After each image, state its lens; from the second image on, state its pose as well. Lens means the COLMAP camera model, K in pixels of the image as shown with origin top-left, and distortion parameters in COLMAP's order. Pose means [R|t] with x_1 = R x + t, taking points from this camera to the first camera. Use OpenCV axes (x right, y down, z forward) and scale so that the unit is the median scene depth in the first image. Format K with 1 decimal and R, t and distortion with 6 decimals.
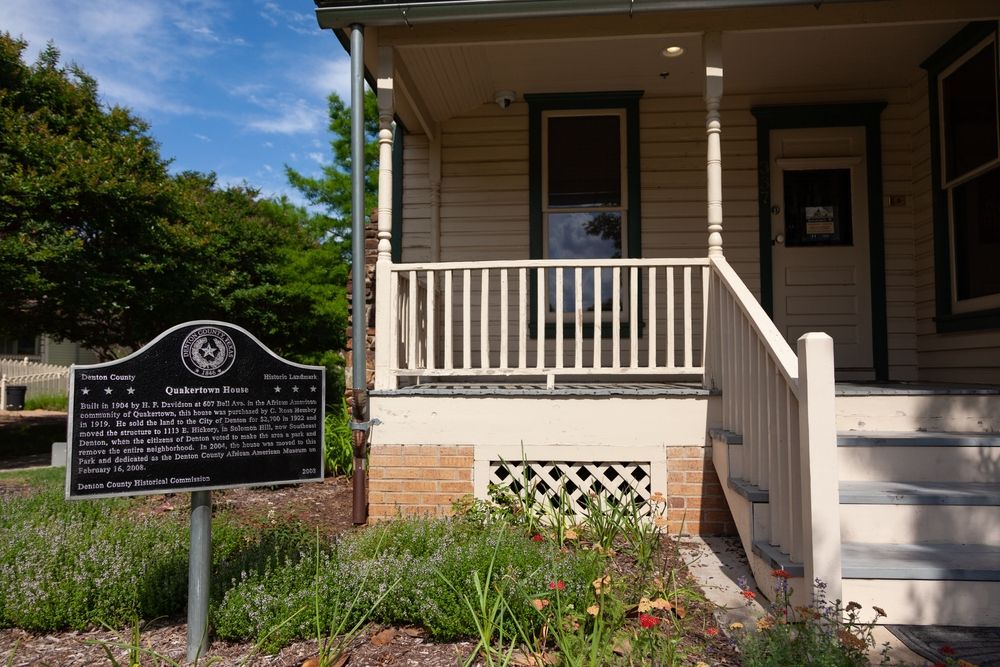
lens RADIAL K [[699.5, 0, 503.1], [0, 699.5, 333.6], [0, 0, 1]] dist [-0.012410, -0.003067]
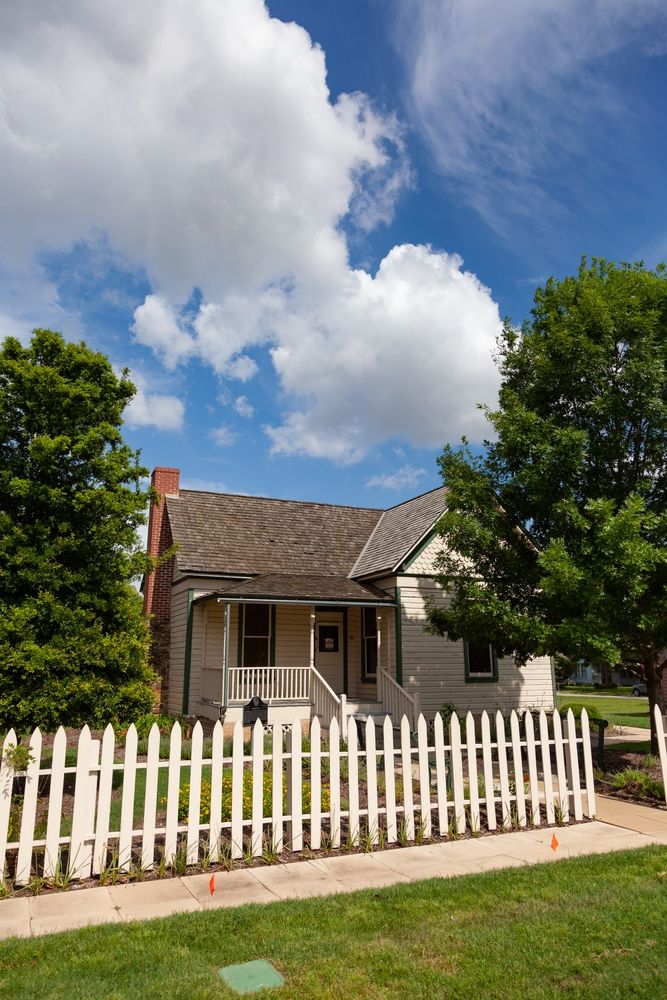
lens RADIAL K [[699.5, 0, 331.9], [0, 699.5, 500.2], [0, 0, 1]] dist [-0.012410, -0.003067]
pose [[0.866833, 0.114132, 0.485360, -1.171873], [-0.028421, 0.983176, -0.180435, -0.242228], [-0.497787, 0.142613, 0.855494, -1.837863]]
